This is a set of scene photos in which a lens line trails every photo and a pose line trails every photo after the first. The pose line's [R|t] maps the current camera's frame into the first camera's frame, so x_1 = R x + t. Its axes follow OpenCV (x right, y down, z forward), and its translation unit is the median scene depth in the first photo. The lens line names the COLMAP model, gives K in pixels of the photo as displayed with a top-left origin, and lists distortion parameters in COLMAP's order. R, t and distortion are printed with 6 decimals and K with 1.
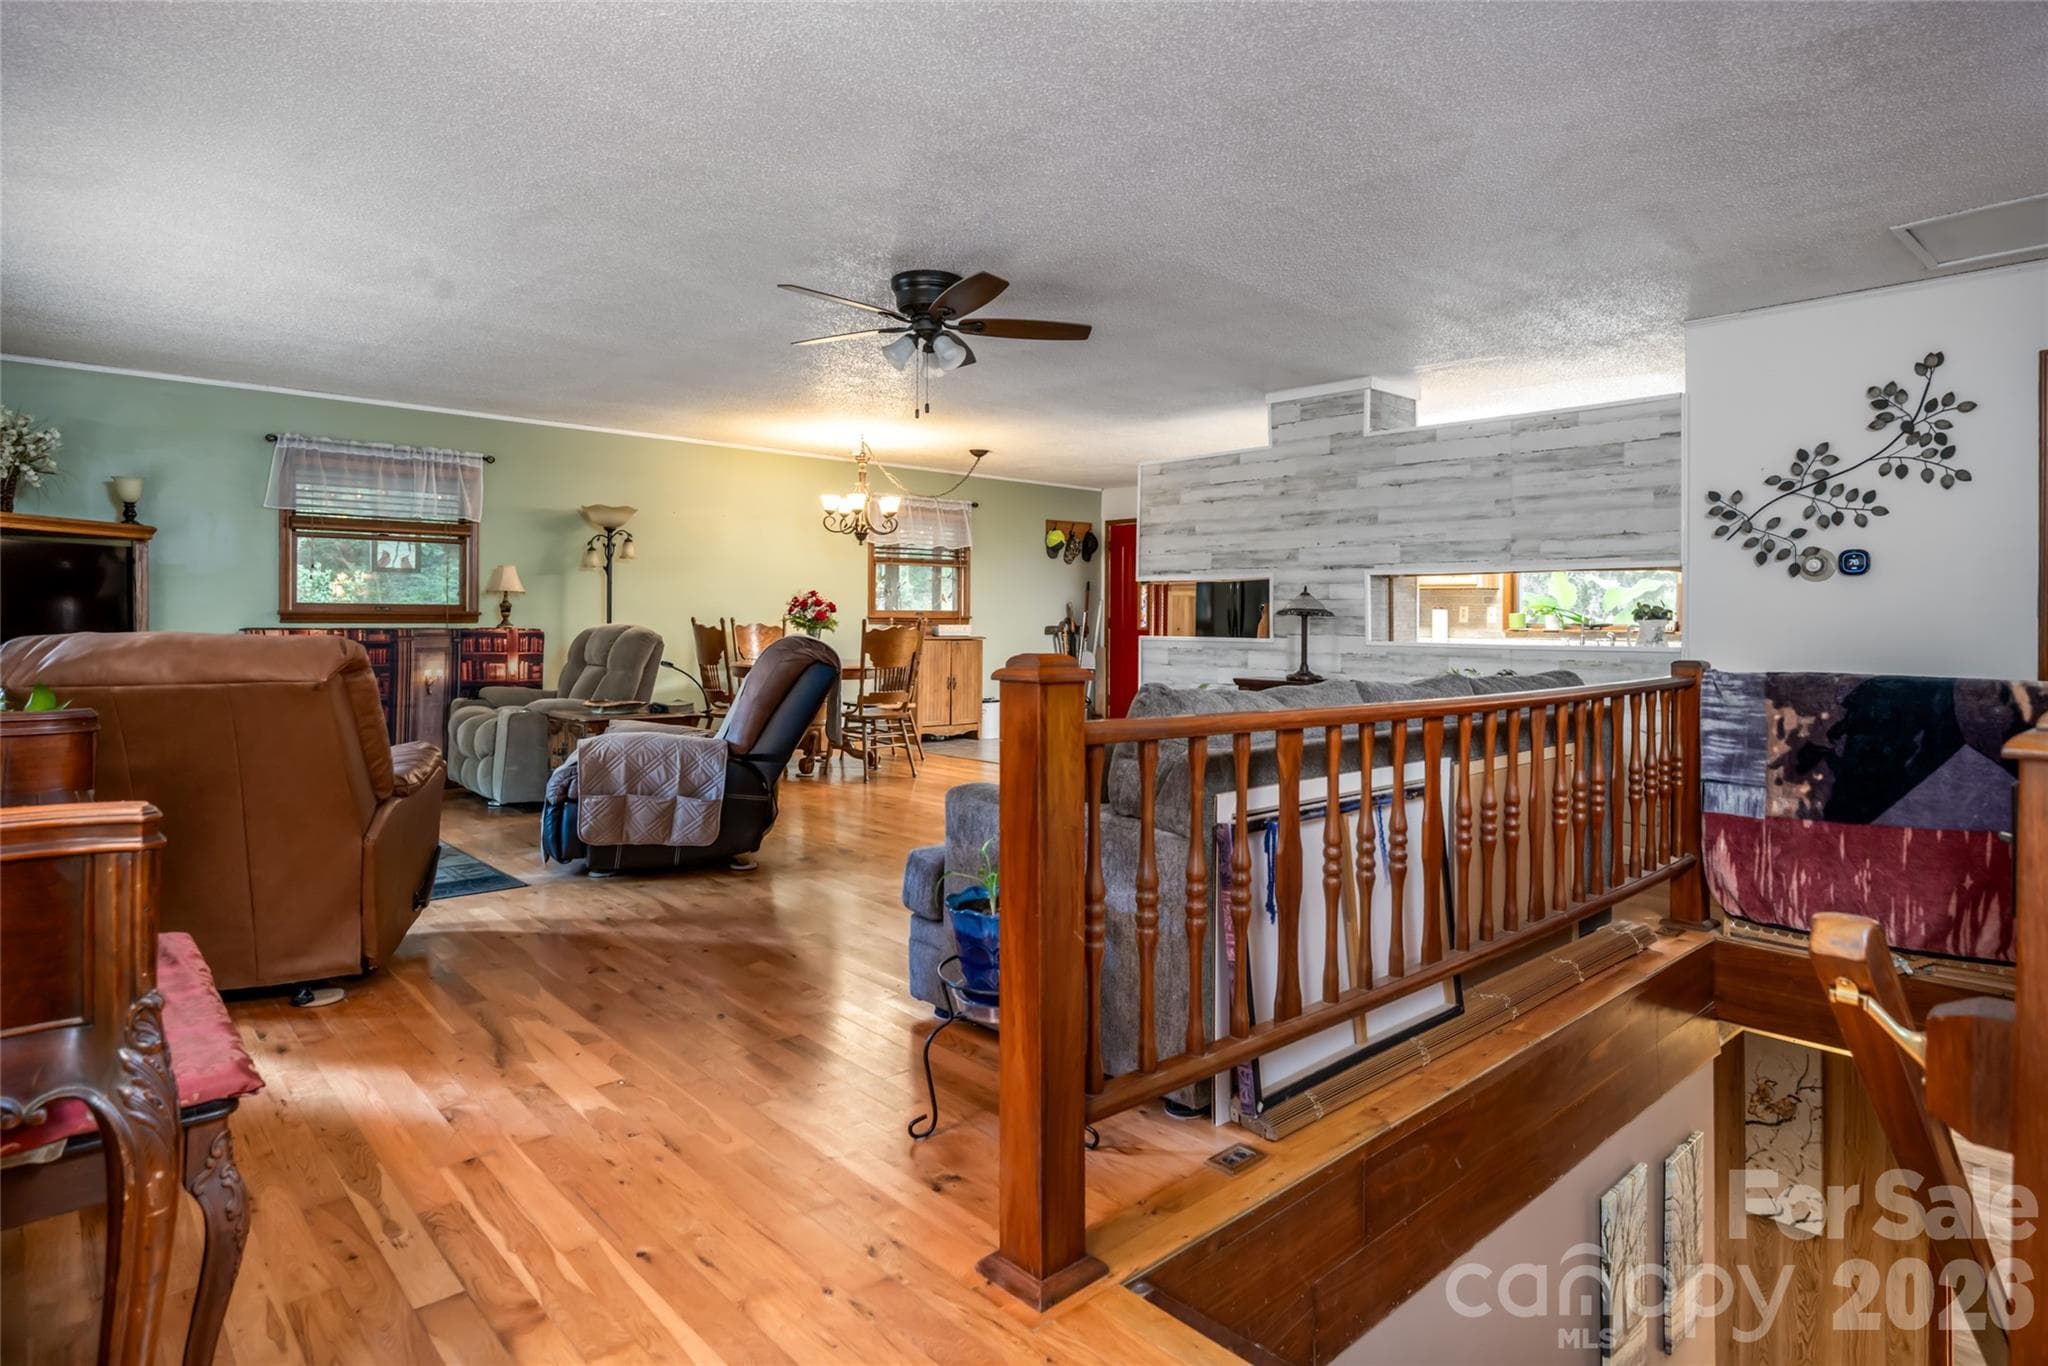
lens RADIAL K [[1208.7, 0, 1023.4], [0, 1208.7, 628.9], [0, 0, 1]] dist [-0.002102, 0.000026]
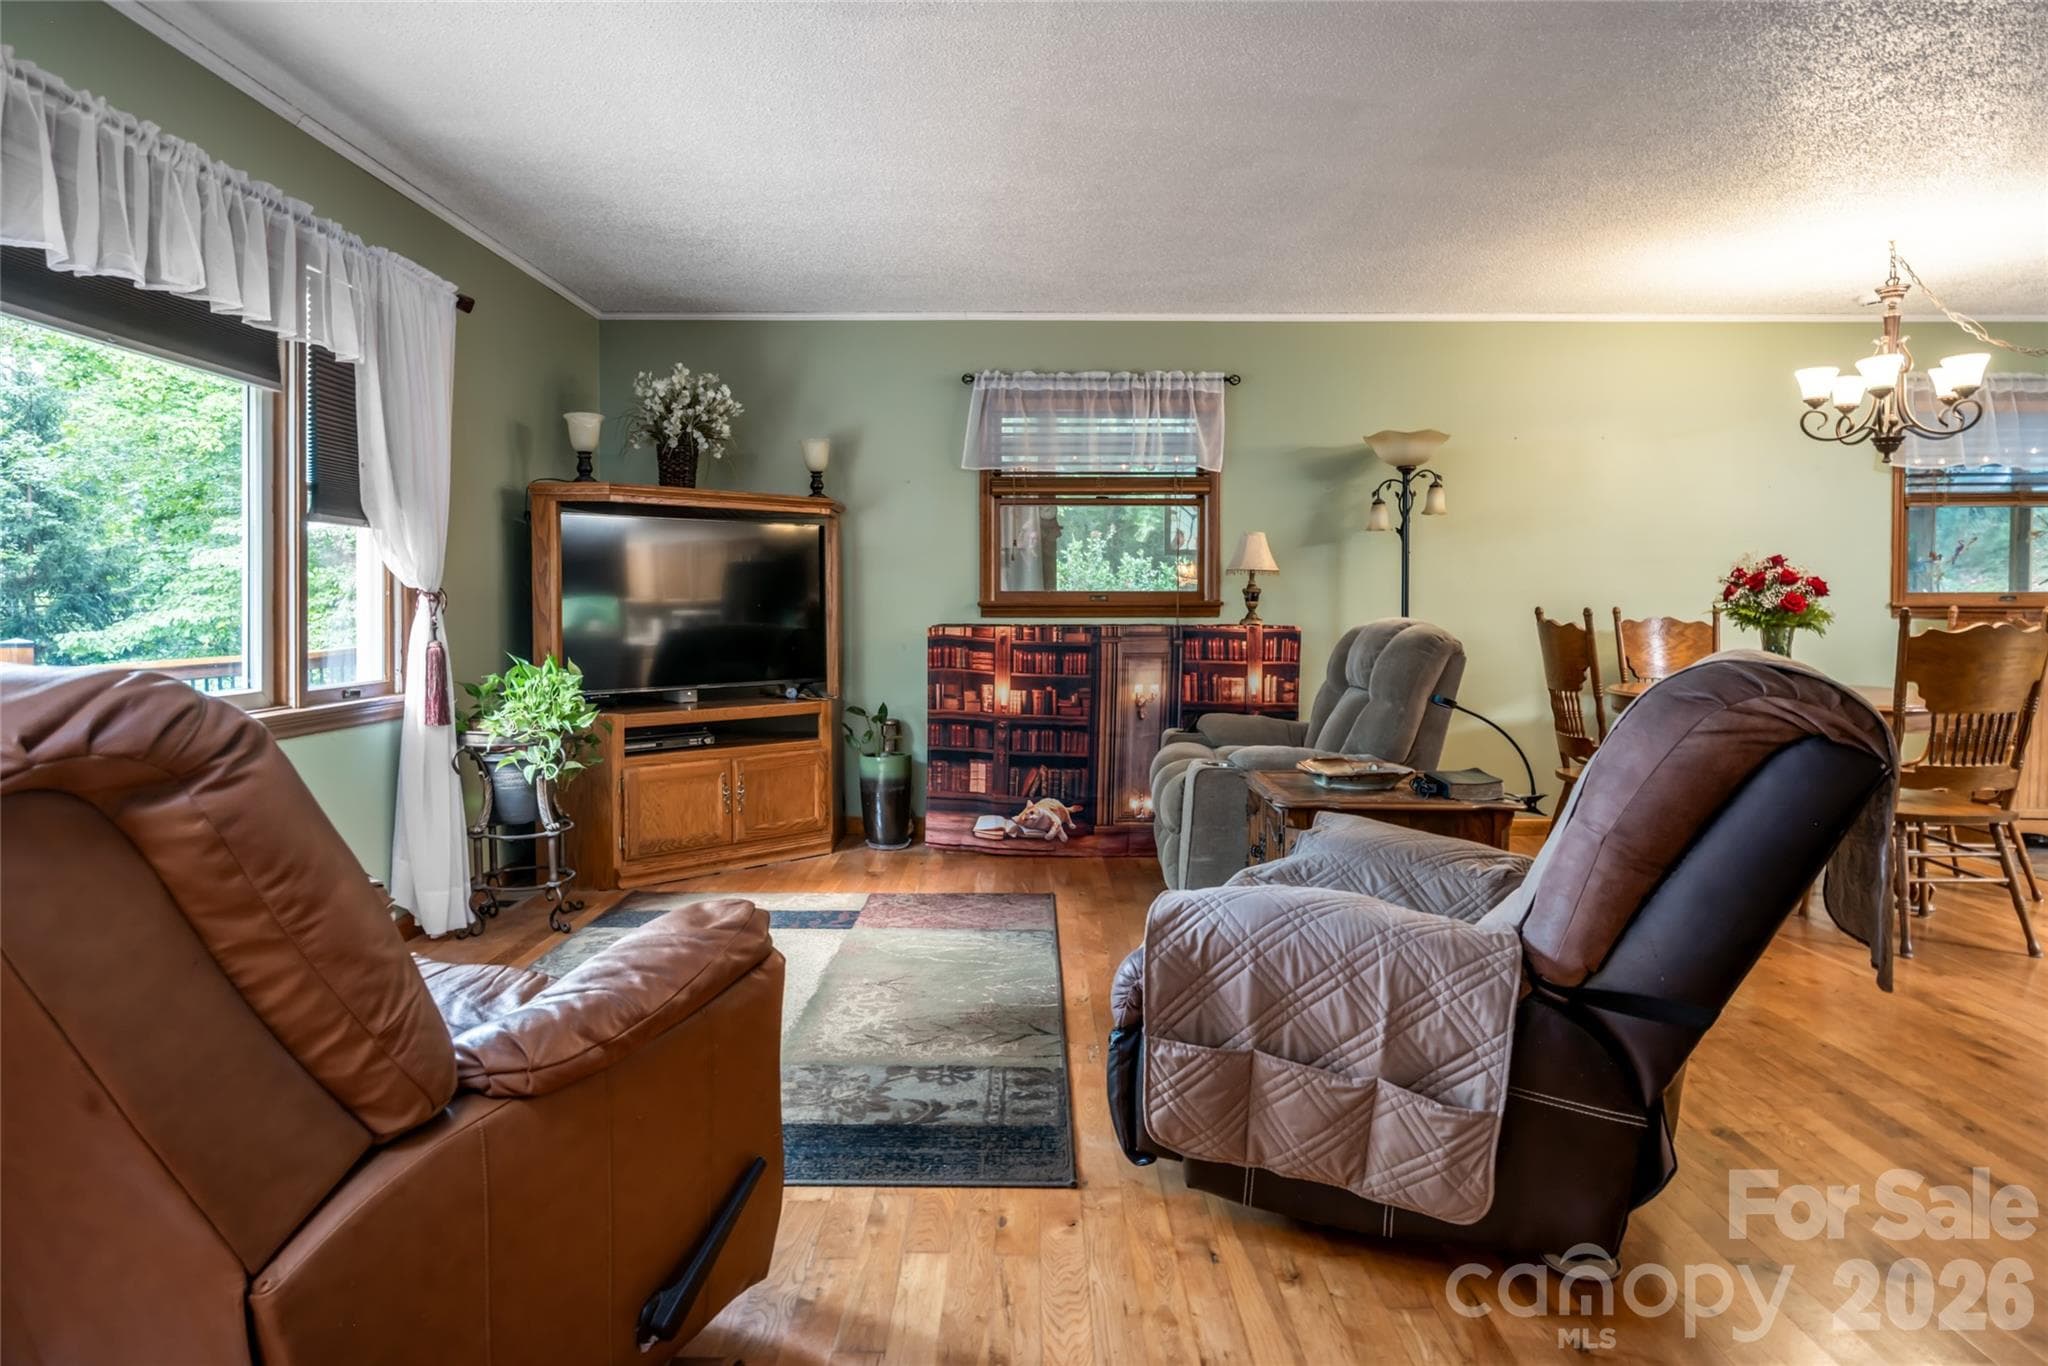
lens RADIAL K [[1208.7, 0, 1023.4], [0, 1208.7, 628.9], [0, 0, 1]] dist [-0.002102, 0.000026]
pose [[0.750936, 0.006351, -0.660345, -0.078767], [-0.000861, 0.999962, 0.008637, -0.004167], [0.660375, -0.005917, 0.750913, 0.419357]]
